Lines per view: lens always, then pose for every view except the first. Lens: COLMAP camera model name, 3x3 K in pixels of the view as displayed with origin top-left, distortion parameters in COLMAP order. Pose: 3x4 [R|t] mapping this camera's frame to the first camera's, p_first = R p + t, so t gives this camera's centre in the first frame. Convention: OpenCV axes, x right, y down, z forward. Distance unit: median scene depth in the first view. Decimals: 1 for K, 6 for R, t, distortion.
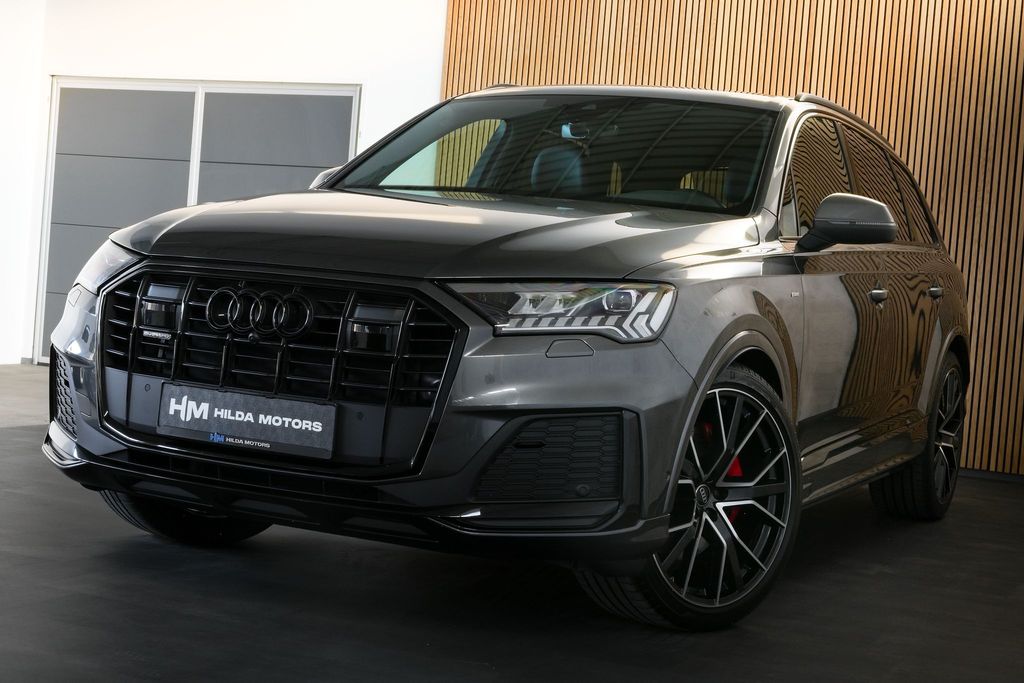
lens RADIAL K [[1723.5, 0, 511.4], [0, 1723.5, 341.8], [0, 0, 1]] dist [-0.031164, 0.000000]
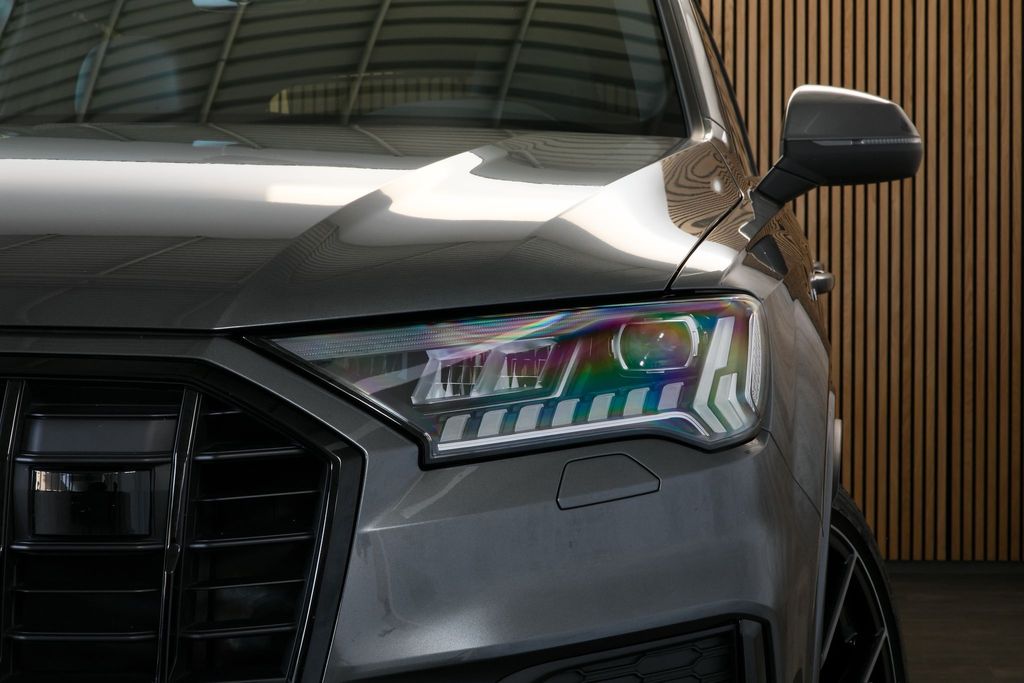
lens RADIAL K [[2457.5, 0, 512.6], [0, 2457.5, 341.5], [0, 0, 1]] dist [-0.128429, 0.000000]
pose [[0.946685, -0.083795, 0.311071, -0.154288], [0.086152, 0.996263, 0.006184, -0.032131], [-0.310427, 0.020945, 0.950367, 0.471648]]
